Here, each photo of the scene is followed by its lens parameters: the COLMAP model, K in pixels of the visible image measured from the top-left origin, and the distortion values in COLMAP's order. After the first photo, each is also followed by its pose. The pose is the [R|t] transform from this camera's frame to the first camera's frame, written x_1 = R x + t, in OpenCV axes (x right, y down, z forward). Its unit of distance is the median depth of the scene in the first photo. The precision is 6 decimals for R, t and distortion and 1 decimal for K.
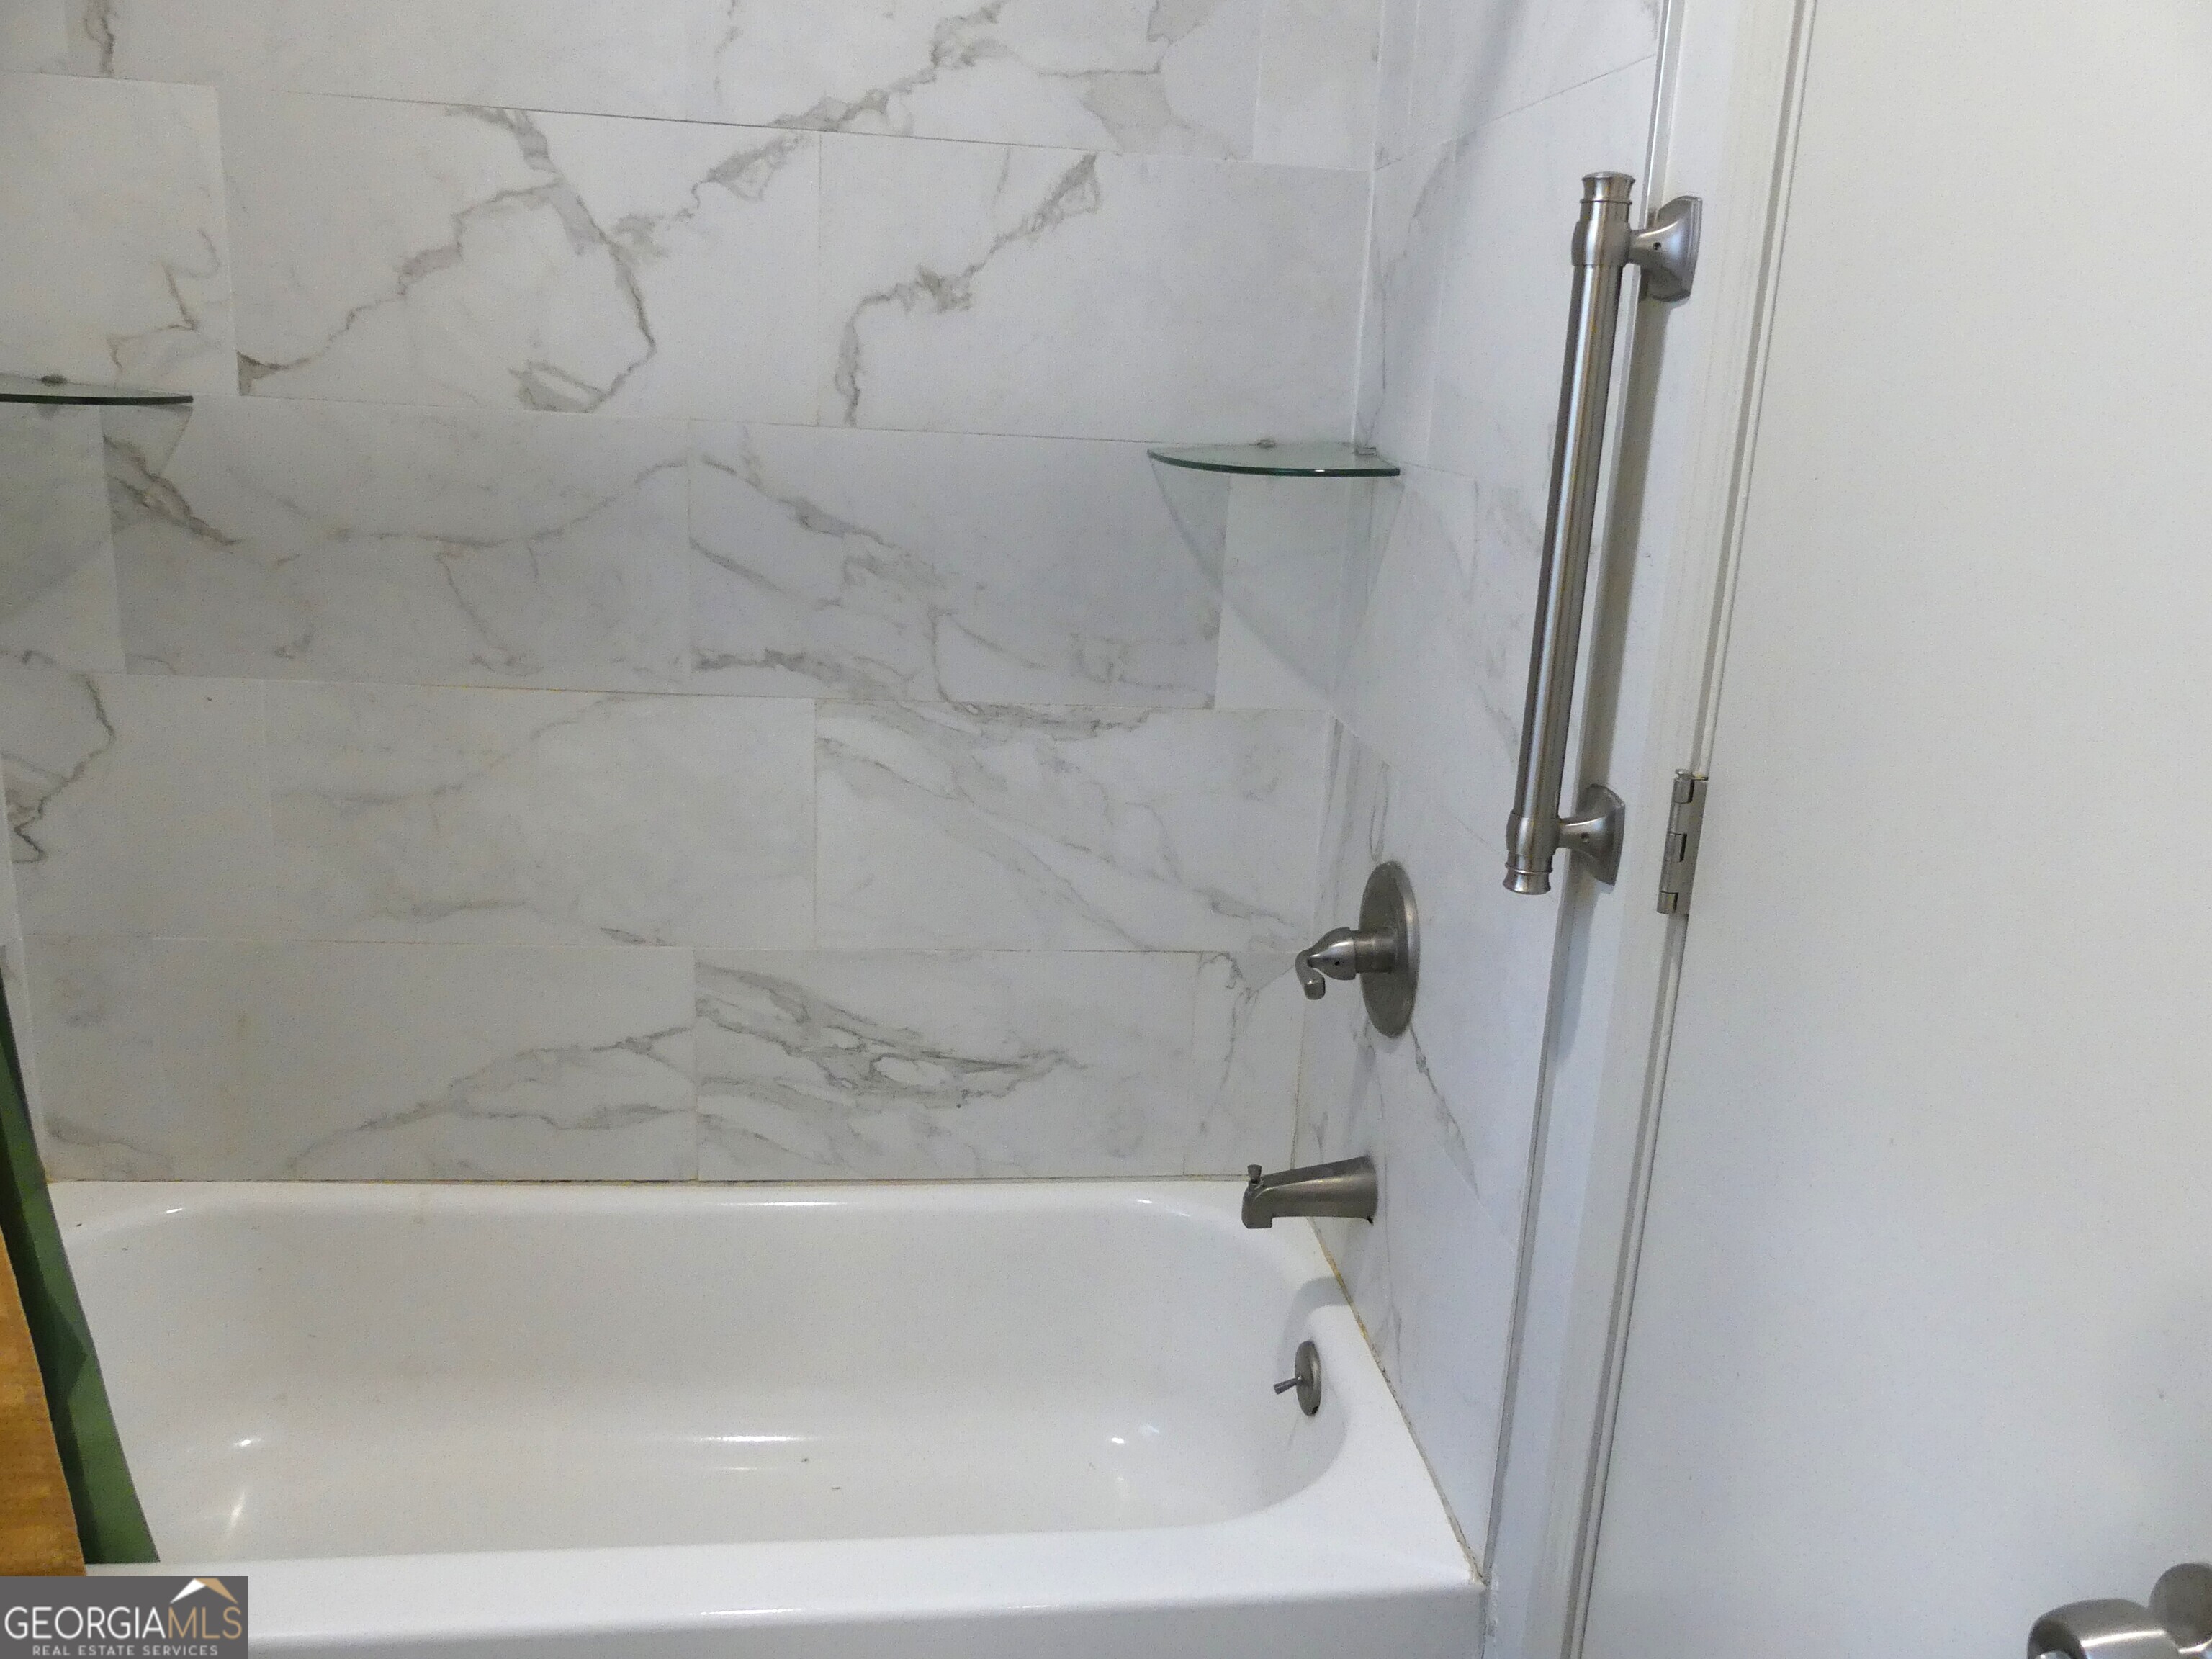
lens RADIAL K [[1711.2, 0, 1113.6], [0, 1711.2, 847.1], [0, 0, 1]] dist [-0.014647, -0.000683]
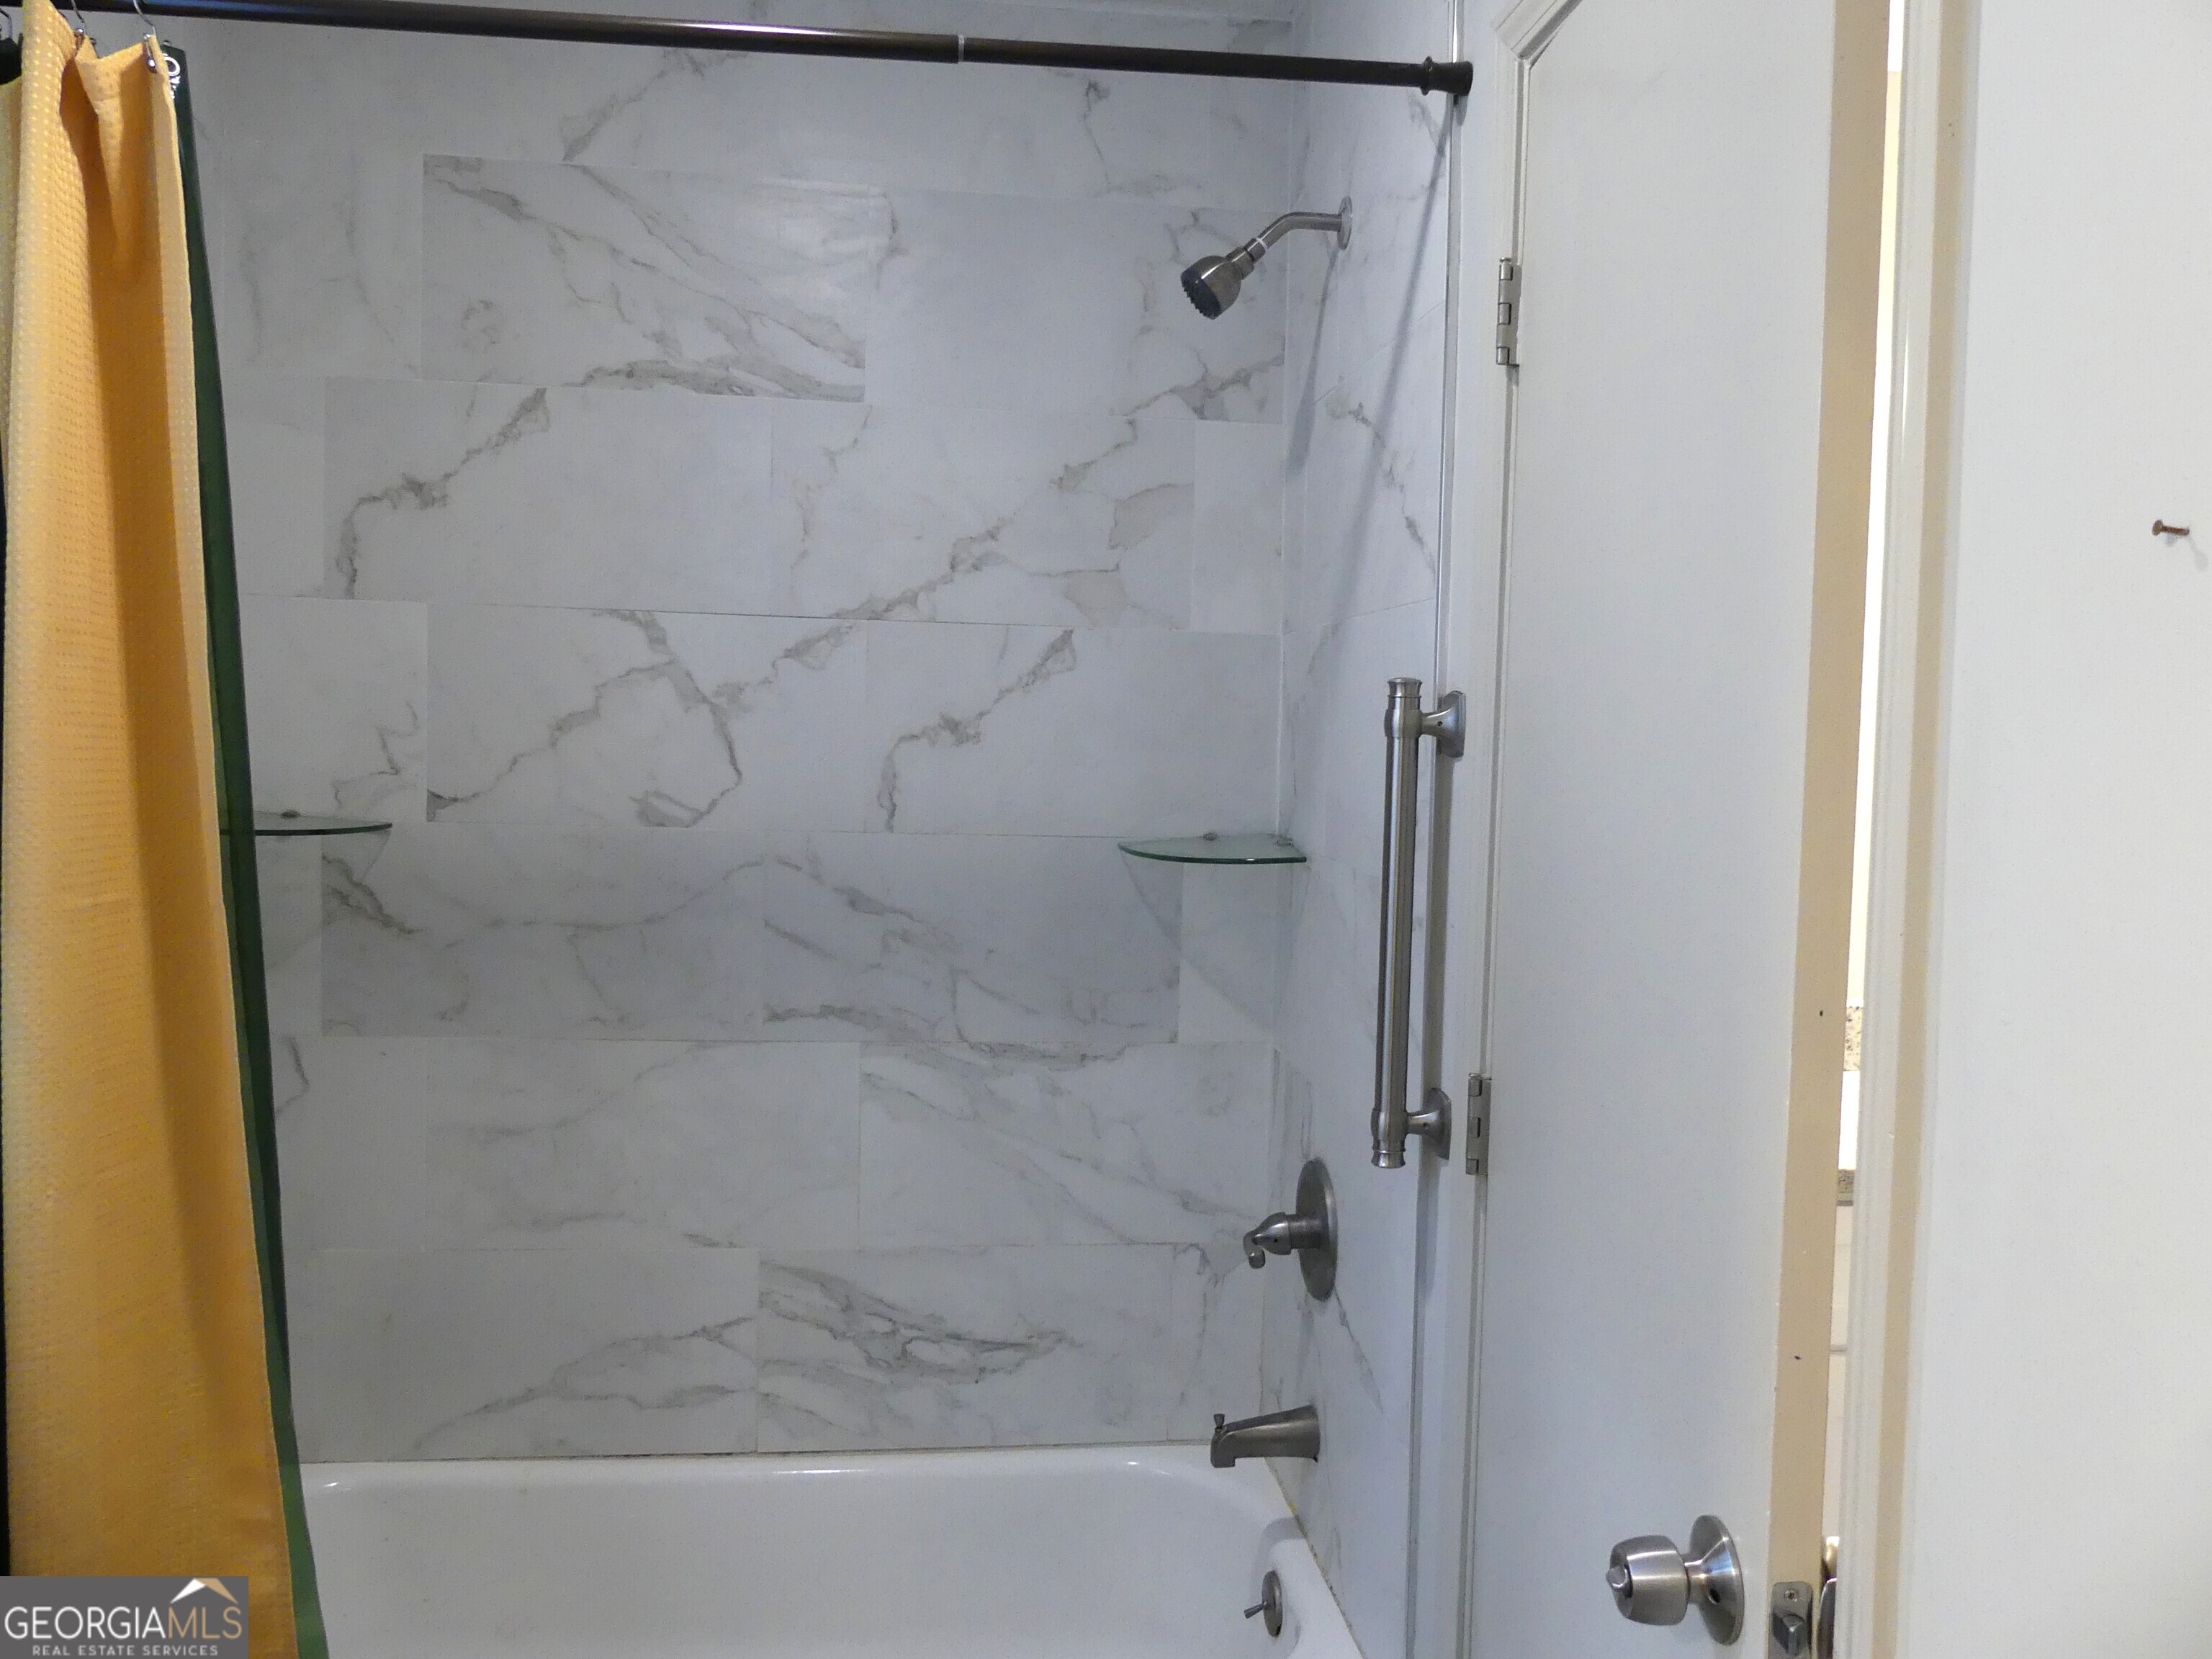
lens RADIAL K [[1711.2, 0, 1113.6], [0, 1711.2, 847.1], [0, 0, 1]] dist [-0.014647, -0.000683]
pose [[0.999675, -0.025502, -0.000527, 0.017718], [0.024900, 0.980123, -0.196824, 0.026541], [0.005536, 0.196747, 0.980439, -0.280557]]
